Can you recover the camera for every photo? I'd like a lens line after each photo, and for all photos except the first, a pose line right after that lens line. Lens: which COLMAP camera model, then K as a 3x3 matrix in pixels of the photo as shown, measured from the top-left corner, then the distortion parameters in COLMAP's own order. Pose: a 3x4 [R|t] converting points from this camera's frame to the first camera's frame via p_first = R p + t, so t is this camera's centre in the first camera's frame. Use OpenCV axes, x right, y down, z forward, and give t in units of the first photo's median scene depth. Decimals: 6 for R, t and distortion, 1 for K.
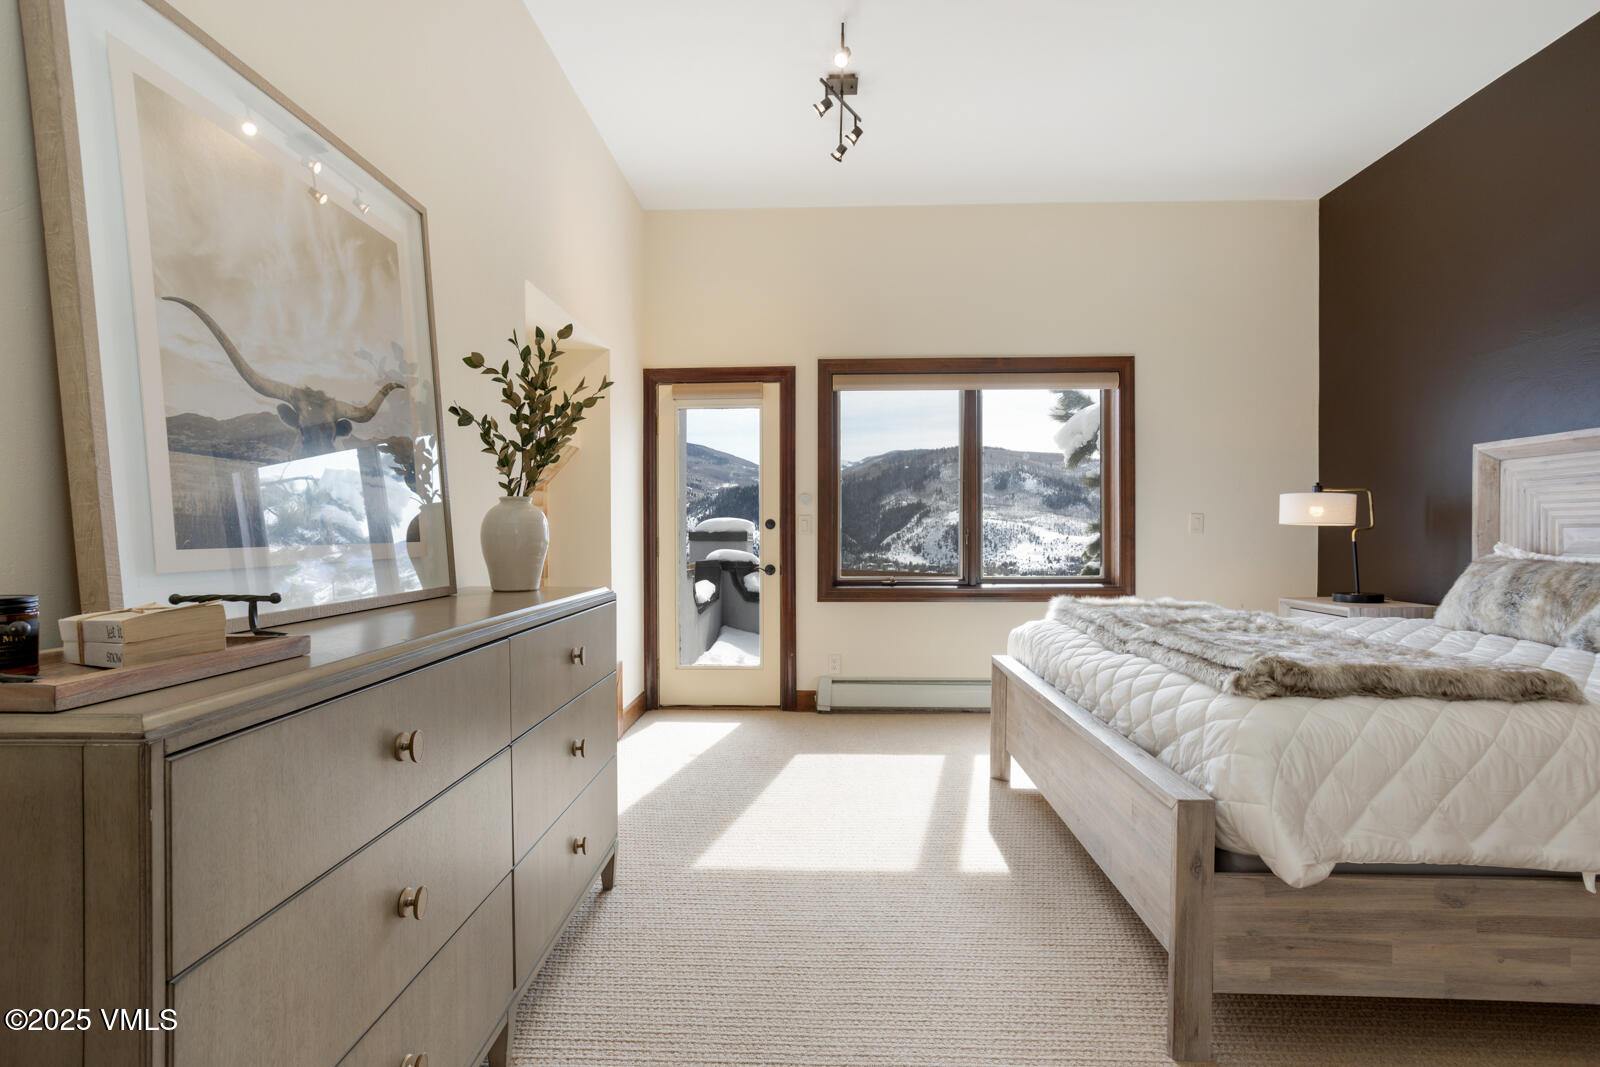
lens RADIAL K [[819.1, 0, 774.6], [0, 819.1, 550.9], [0, 0, 1]] dist [-0.012726, 0.006784]
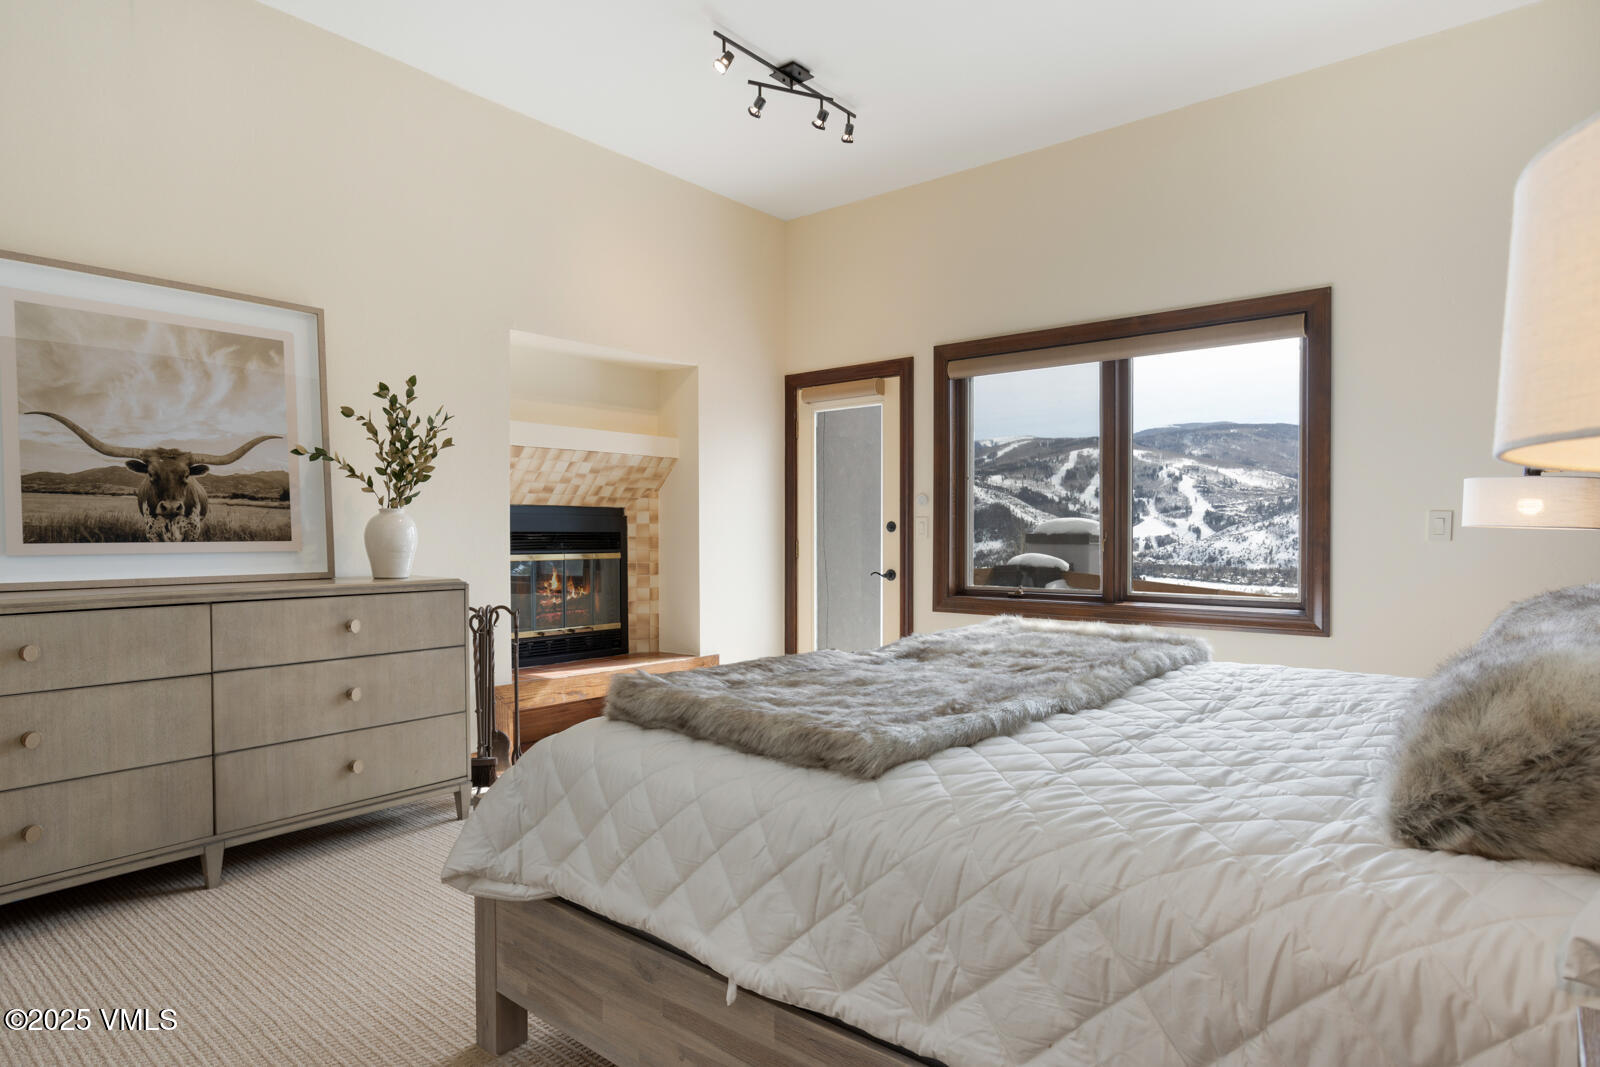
lens RADIAL K [[870.1, 0, 766.4], [0, 870.1, 556.3], [0, 0, 1]] dist [-0.018346, 0.002201]
pose [[0.795070, 0.021484, -0.606137, 1.103674], [-0.018655, 0.999766, 0.010966, -0.015698], [0.606231, 0.002588, 0.795284, 0.259664]]
